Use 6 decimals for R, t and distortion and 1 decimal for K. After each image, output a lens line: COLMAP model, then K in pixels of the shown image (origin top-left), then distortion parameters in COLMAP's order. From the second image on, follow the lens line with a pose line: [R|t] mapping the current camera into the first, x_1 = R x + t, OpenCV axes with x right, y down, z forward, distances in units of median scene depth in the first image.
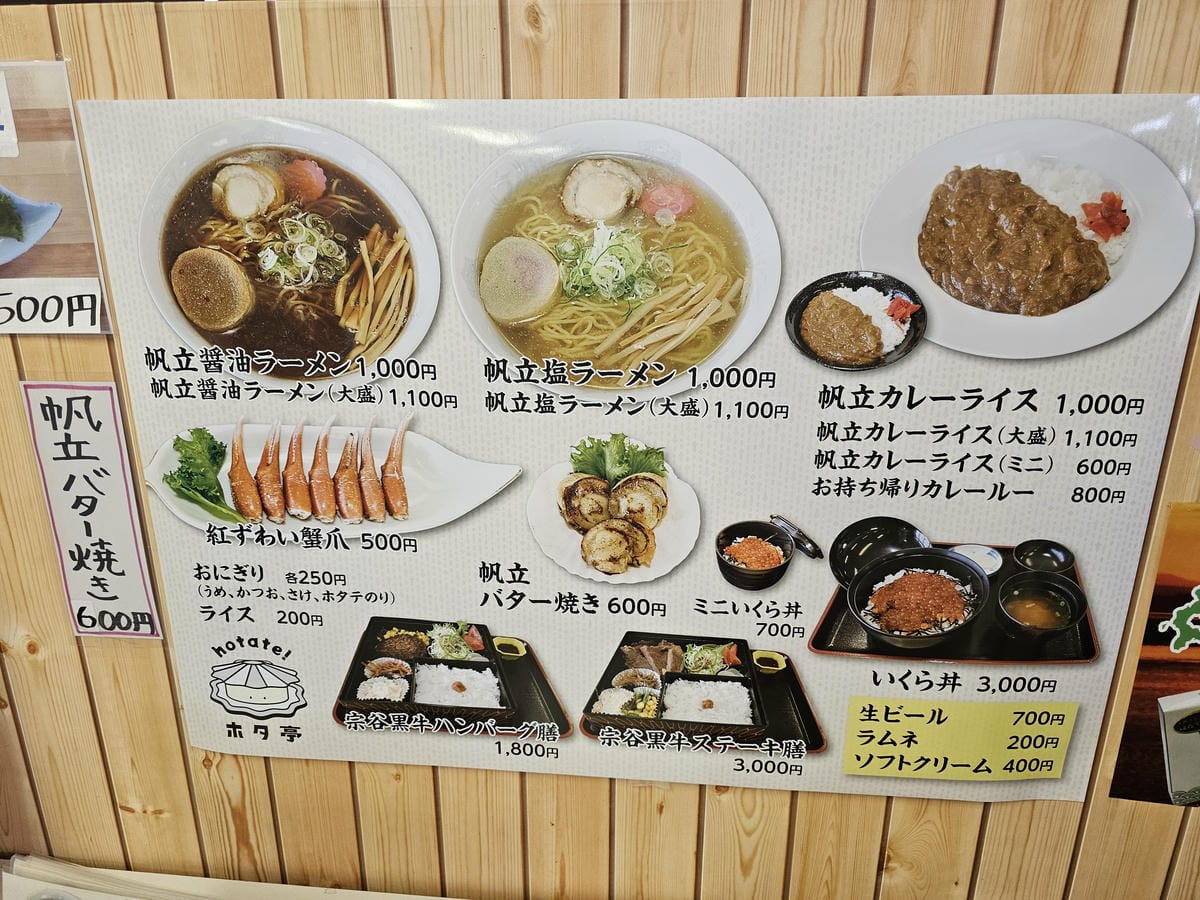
lens RADIAL K [[807.3, 0, 597.9], [0, 807.3, 447.4], [0, 0, 1]] dist [0.018970, -0.000196]
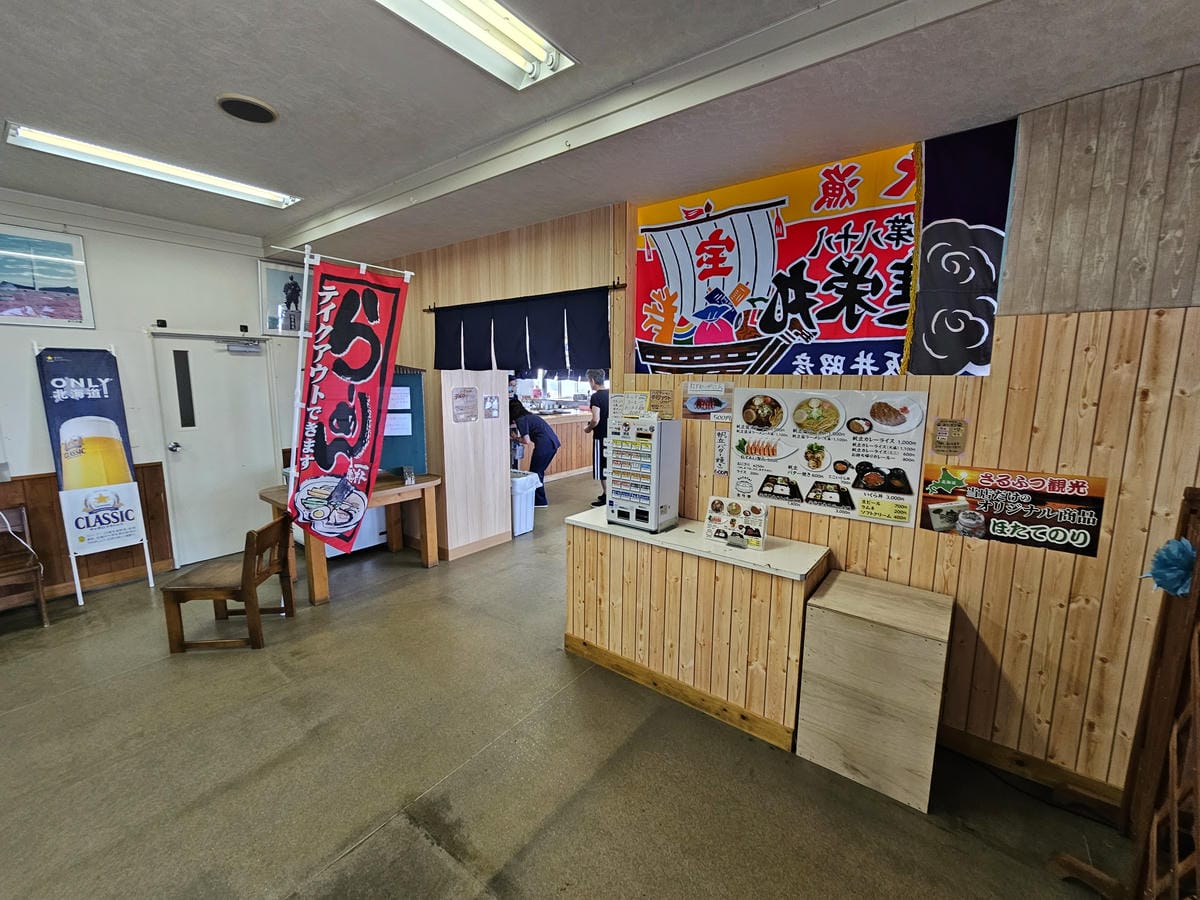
lens RADIAL K [[487.9, 0, 605.8], [0, 487.9, 446.3], [0, 0, 1]] dist [-0.001852, -0.000078]
pose [[0.844536, 0.078422, -0.529725, 0.588754], [-0.164755, 0.979288, -0.117690, 0.646058], [0.509524, 0.186668, 0.839965, -2.621279]]
